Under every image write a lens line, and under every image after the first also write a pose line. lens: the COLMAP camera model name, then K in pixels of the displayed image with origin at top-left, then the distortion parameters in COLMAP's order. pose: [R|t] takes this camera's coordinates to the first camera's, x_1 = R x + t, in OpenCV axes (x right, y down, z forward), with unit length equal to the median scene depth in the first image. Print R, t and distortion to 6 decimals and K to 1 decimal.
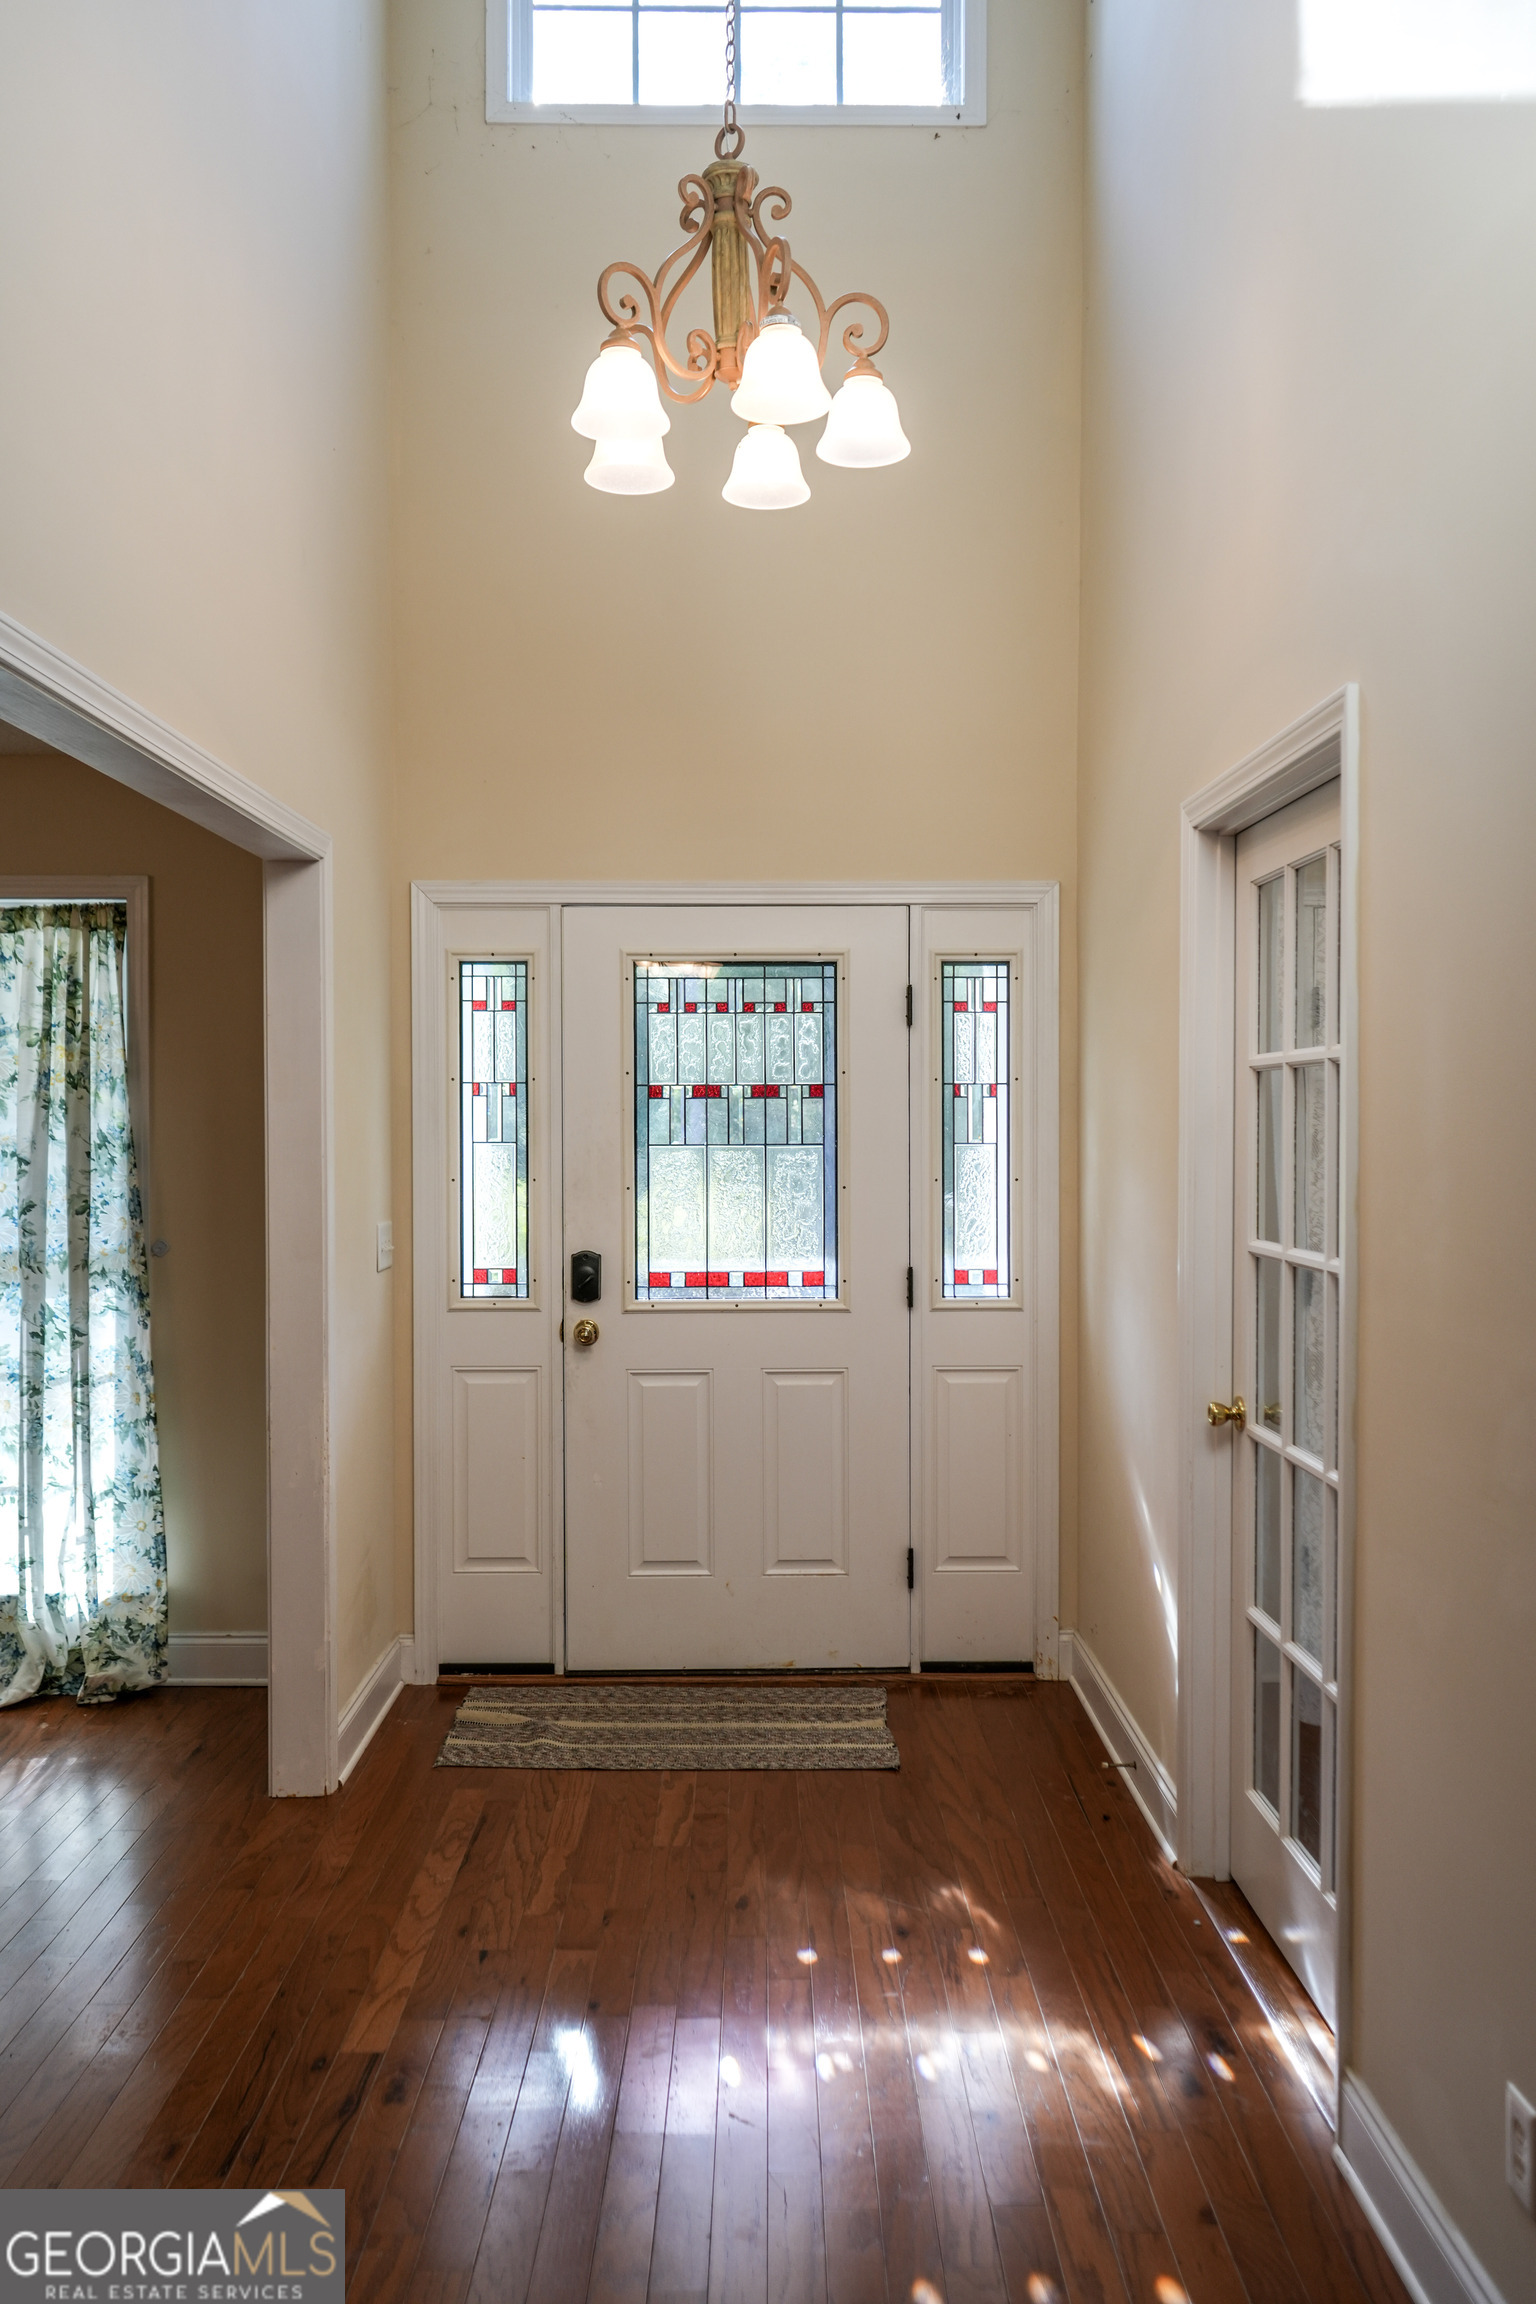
lens RADIAL K [[1626.9, 0, 764.9], [0, 1626.9, 1175.0], [0, 0, 1]] dist [0.020744, -0.001915]
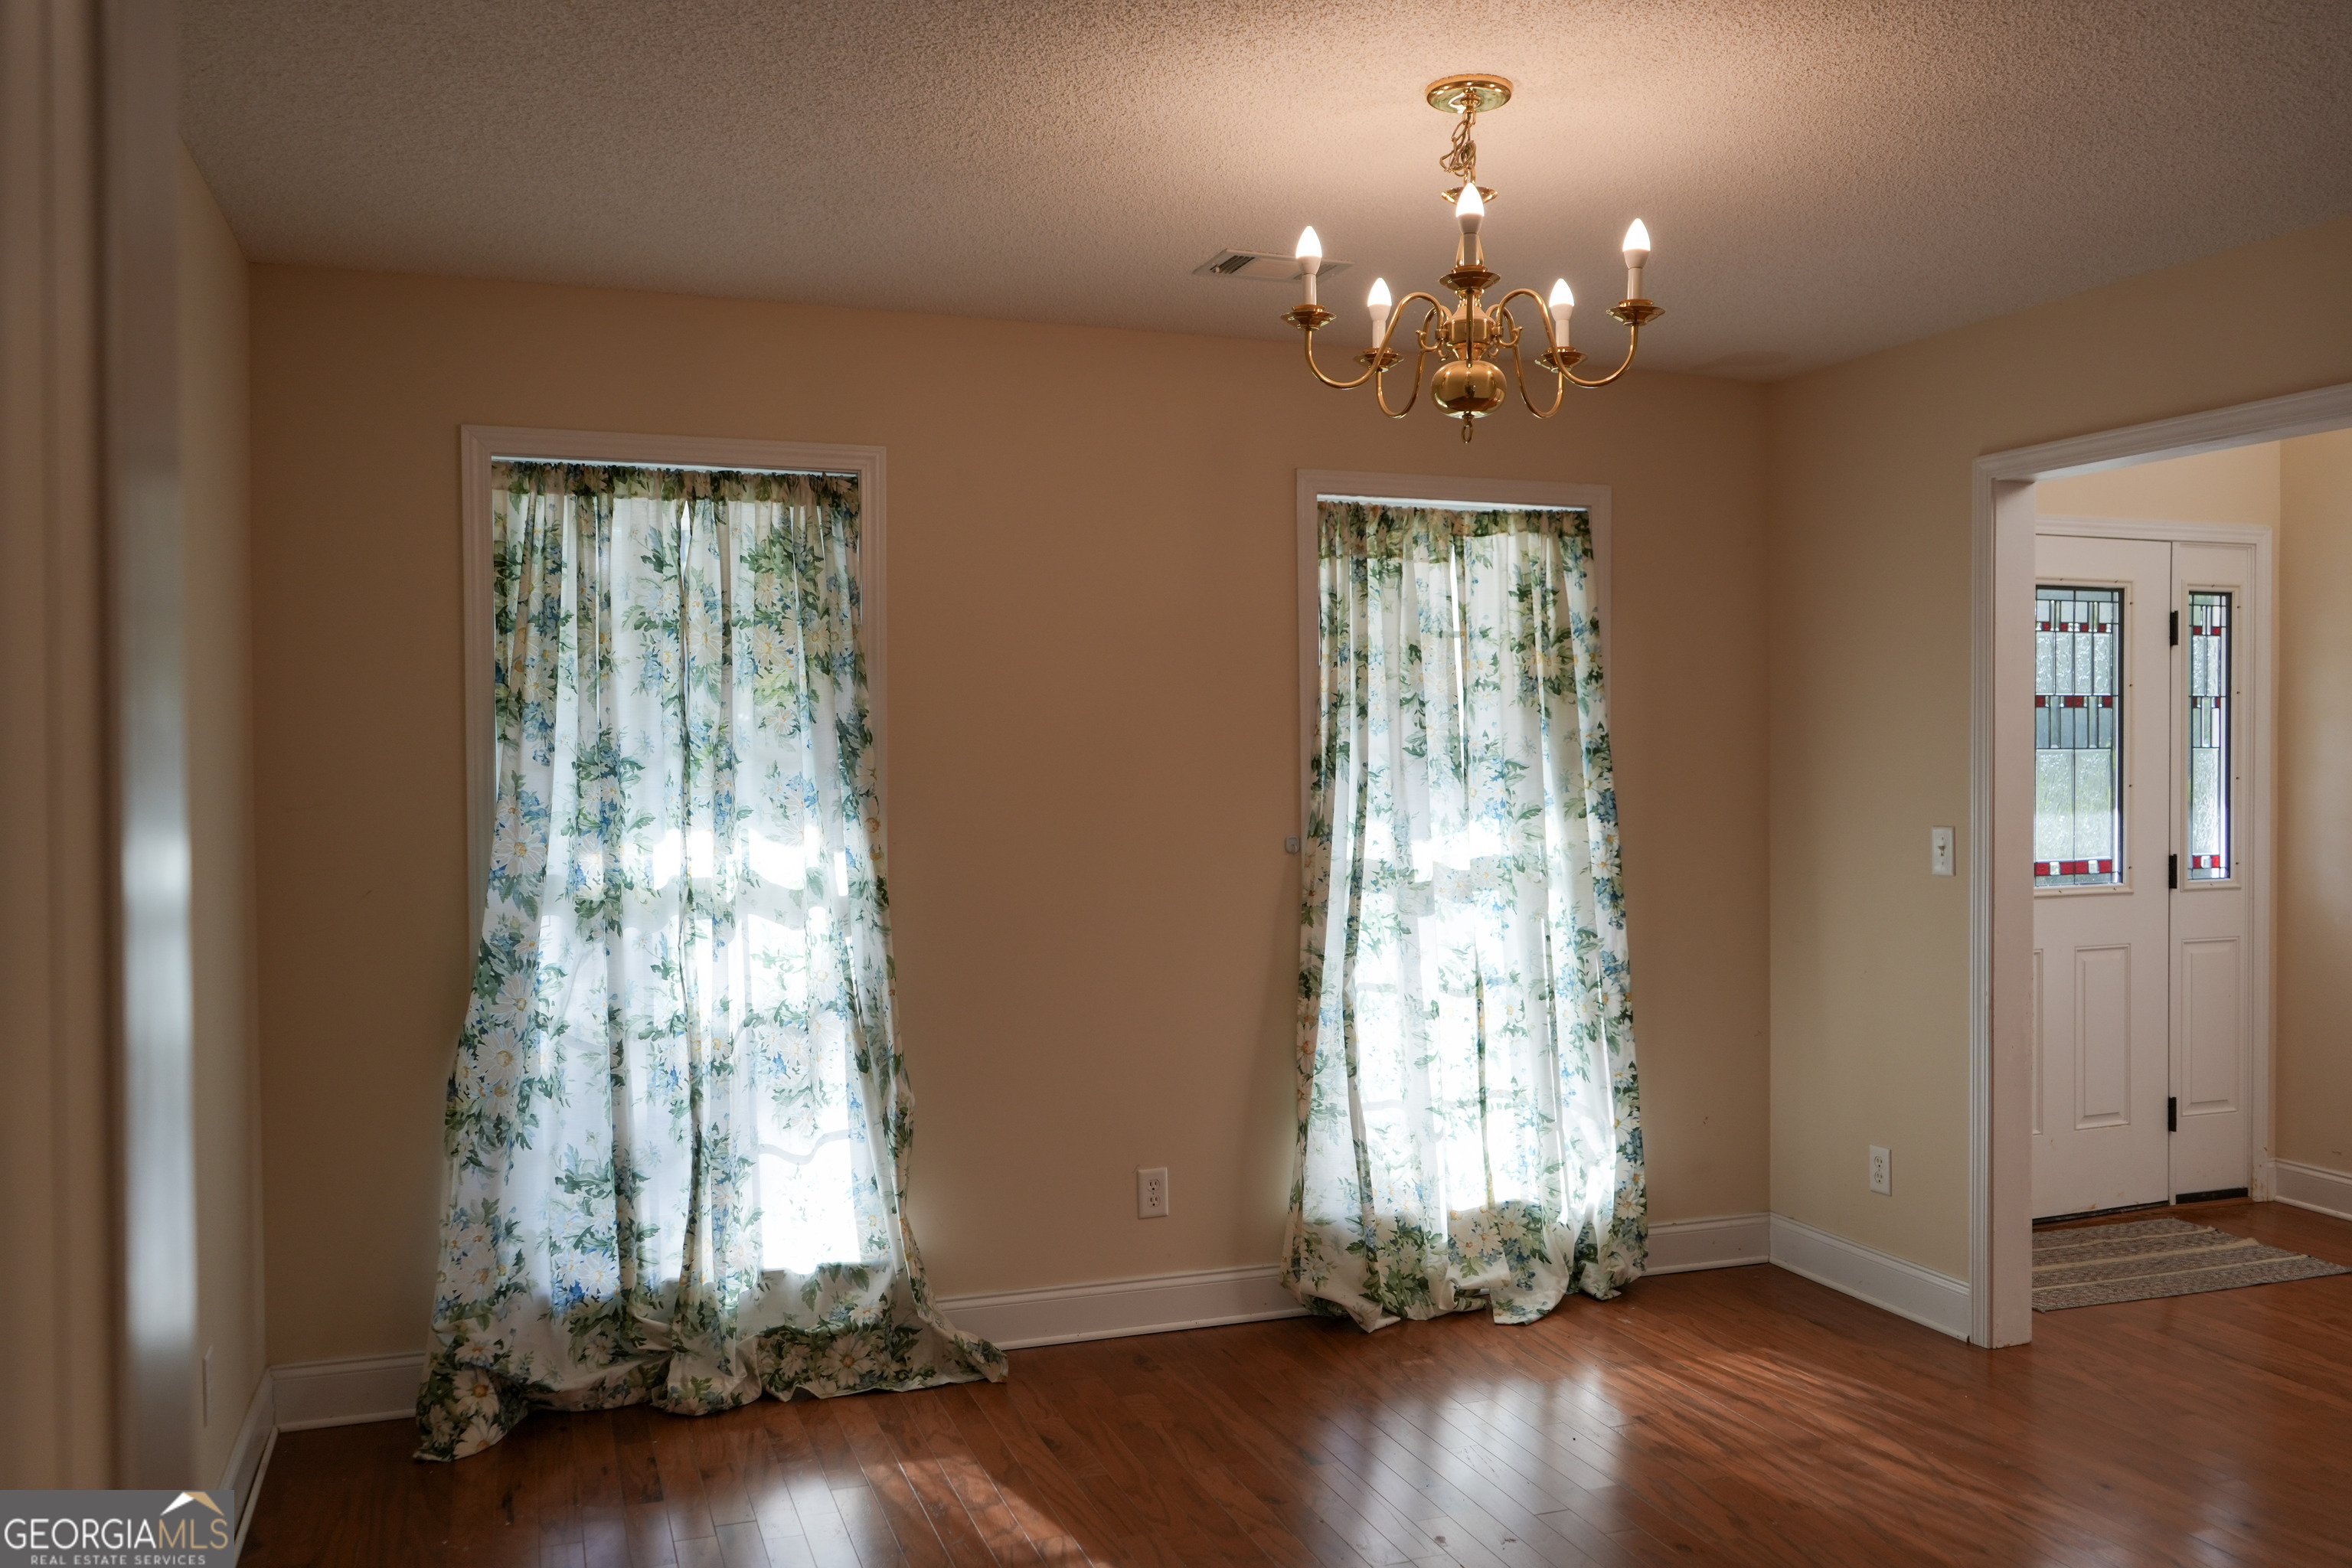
lens RADIAL K [[1864.4, 0, 1174.3], [0, 1864.4, 766.8], [0, 0, 1]] dist [-0.008273, 0.006755]
pose [[0.939601, -0.004137, 0.342248, -1.031211], [0.007293, 0.999942, -0.007935, -0.000165], [-0.342195, 0.009952, 0.939576, -0.000437]]
